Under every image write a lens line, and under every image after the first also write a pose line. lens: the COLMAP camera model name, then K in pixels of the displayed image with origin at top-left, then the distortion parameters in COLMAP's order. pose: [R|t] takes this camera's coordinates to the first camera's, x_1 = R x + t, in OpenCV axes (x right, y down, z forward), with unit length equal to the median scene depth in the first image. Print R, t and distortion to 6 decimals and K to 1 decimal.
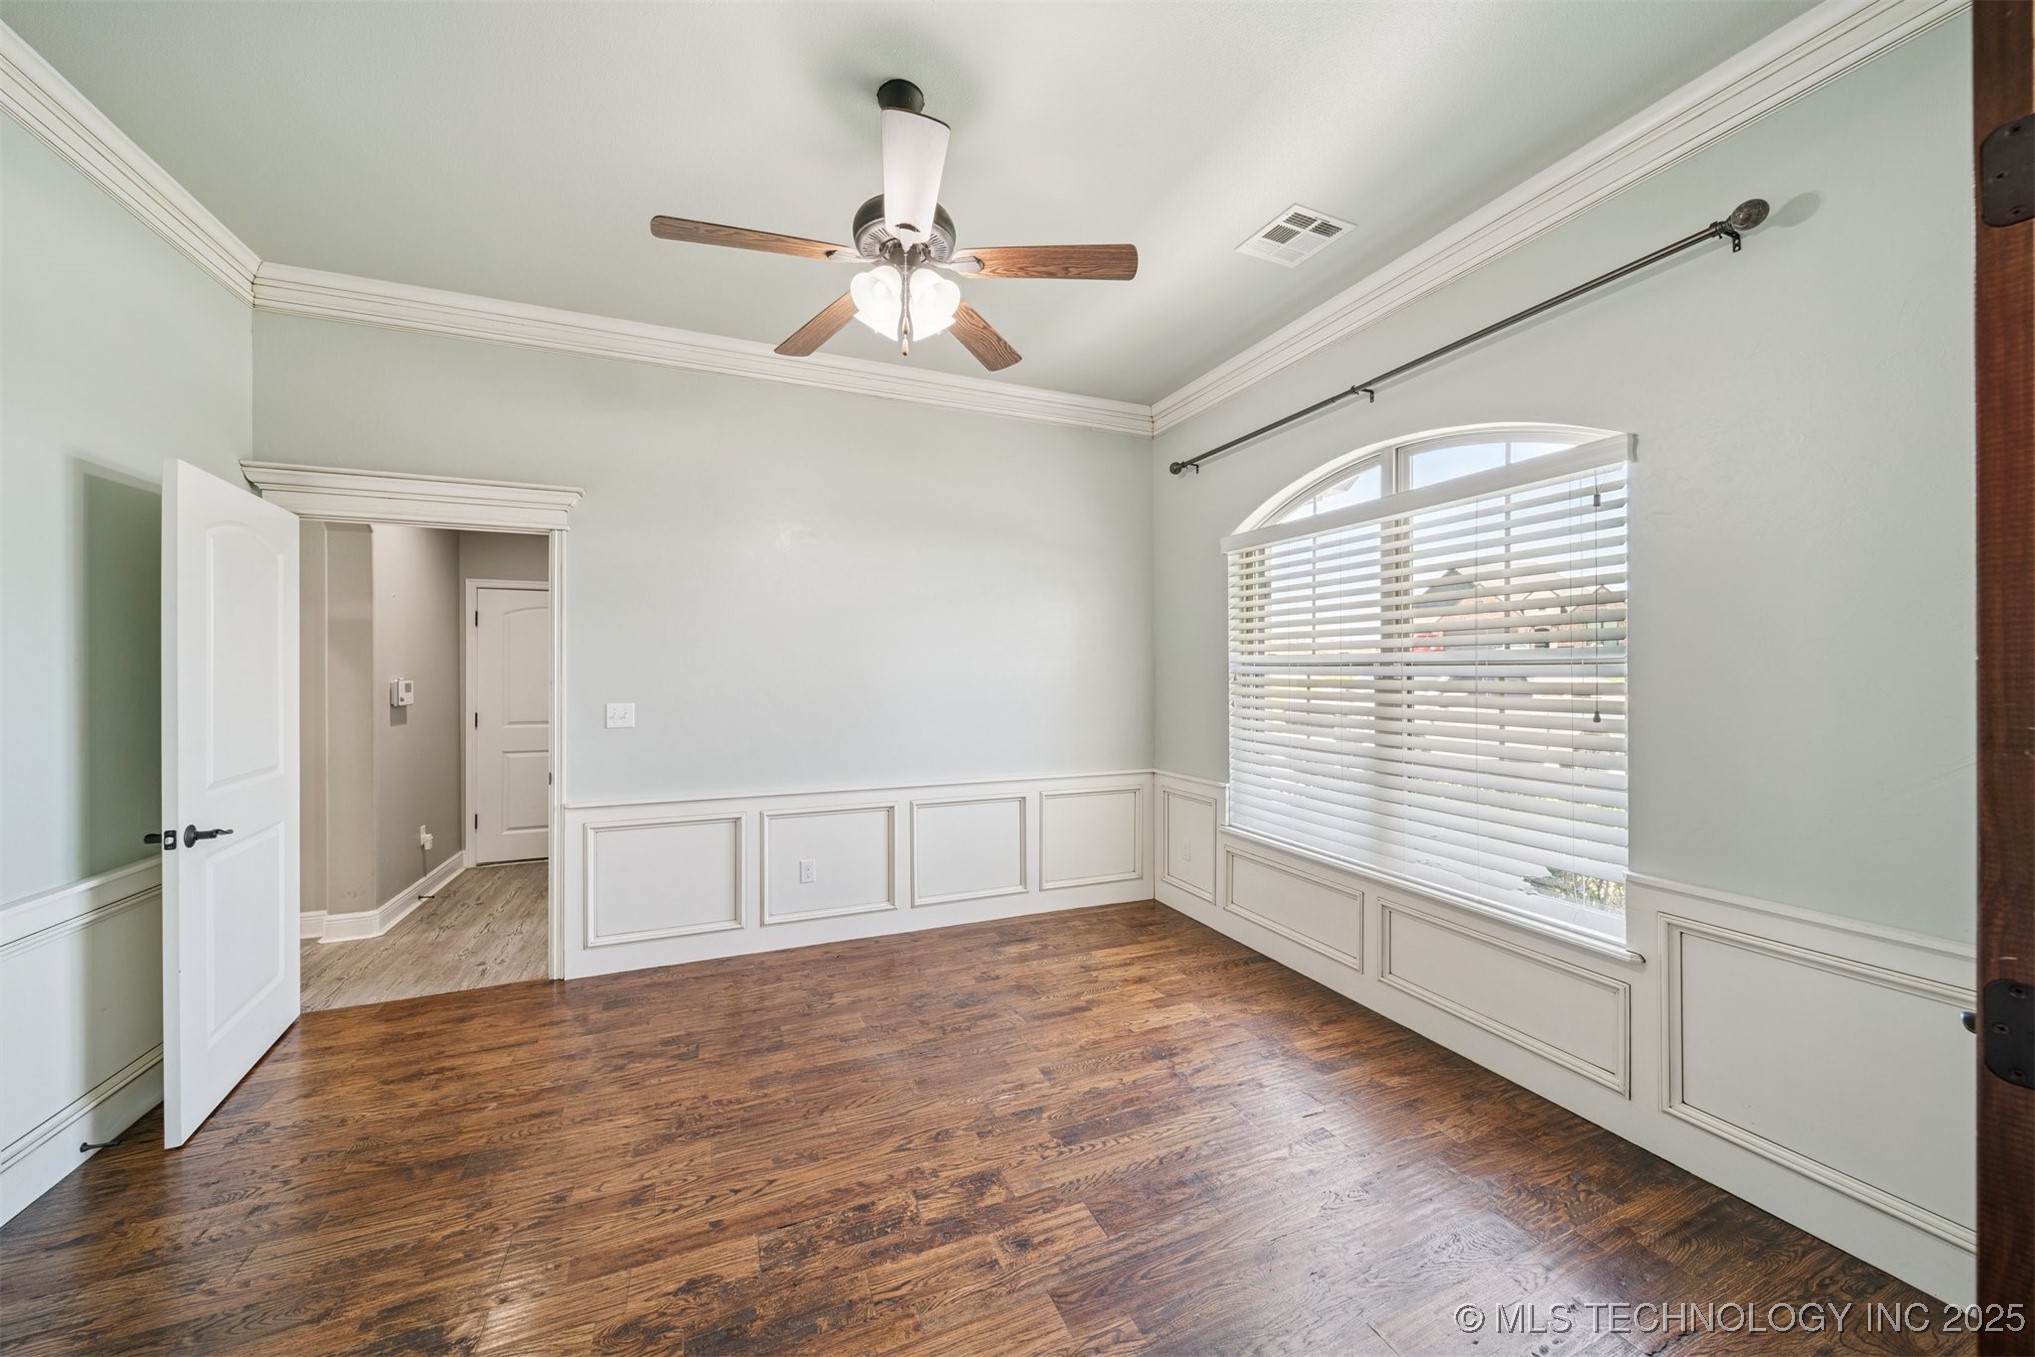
lens RADIAL K [[715.7, 0, 991.9], [0, 715.7, 668.8], [0, 0, 1]] dist [-0.000692, -0.000230]
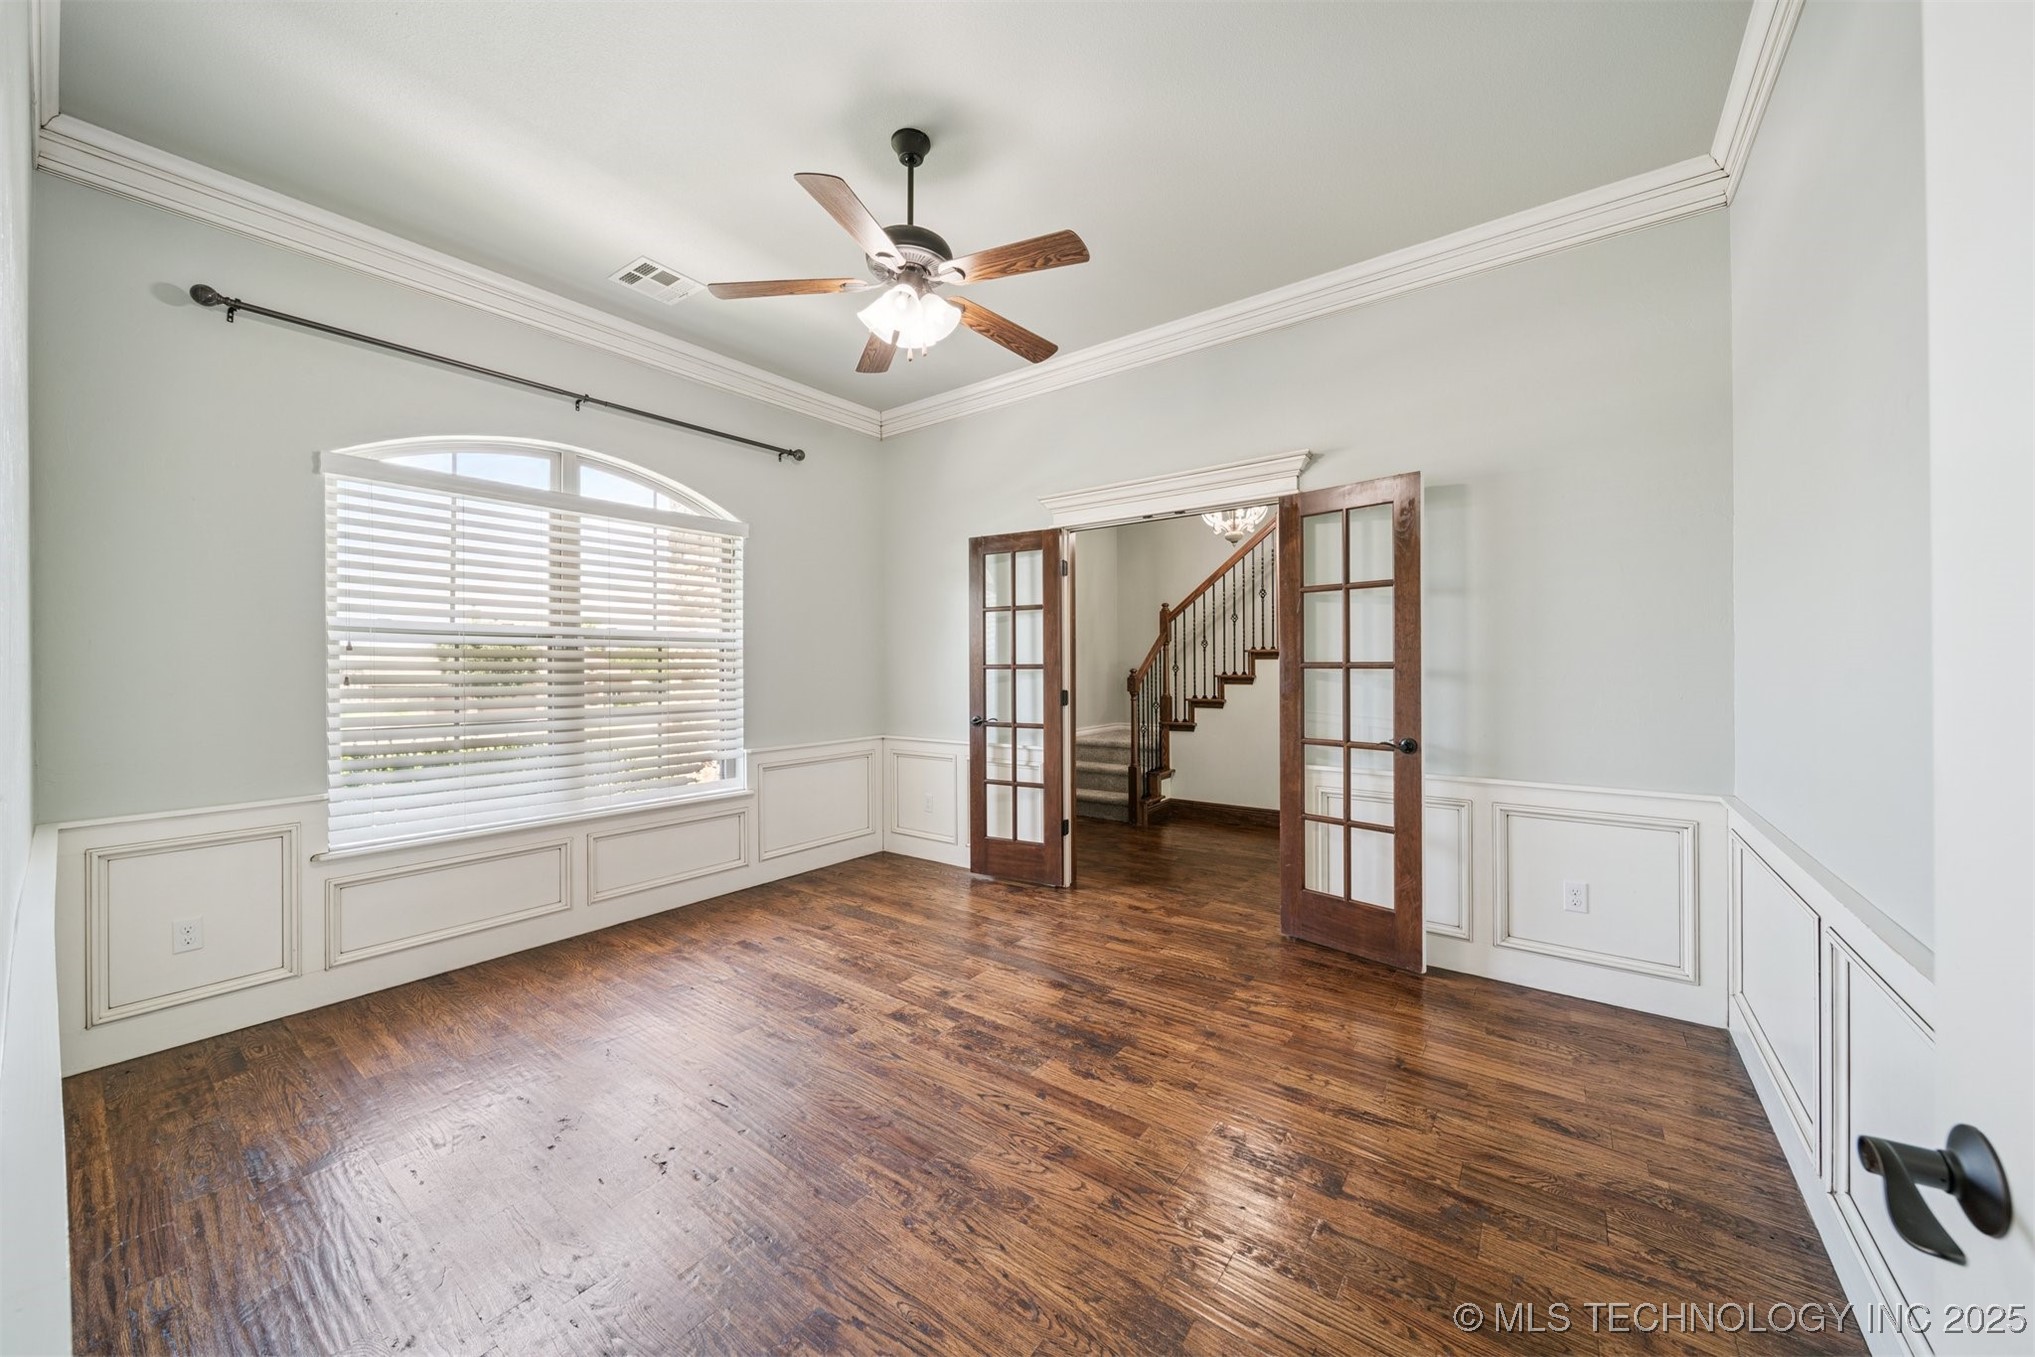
lens RADIAL K [[721.4, 0, 1019.4], [0, 721.4, 662.9], [0, 0, 1]] dist [0.001277, -0.000043]
pose [[-0.527185, 0.009283, 0.849700, -1.153446], [0.004269, 0.999957, -0.008276, 0.066206], [-0.849740, -0.000735, -0.527202, 1.386066]]
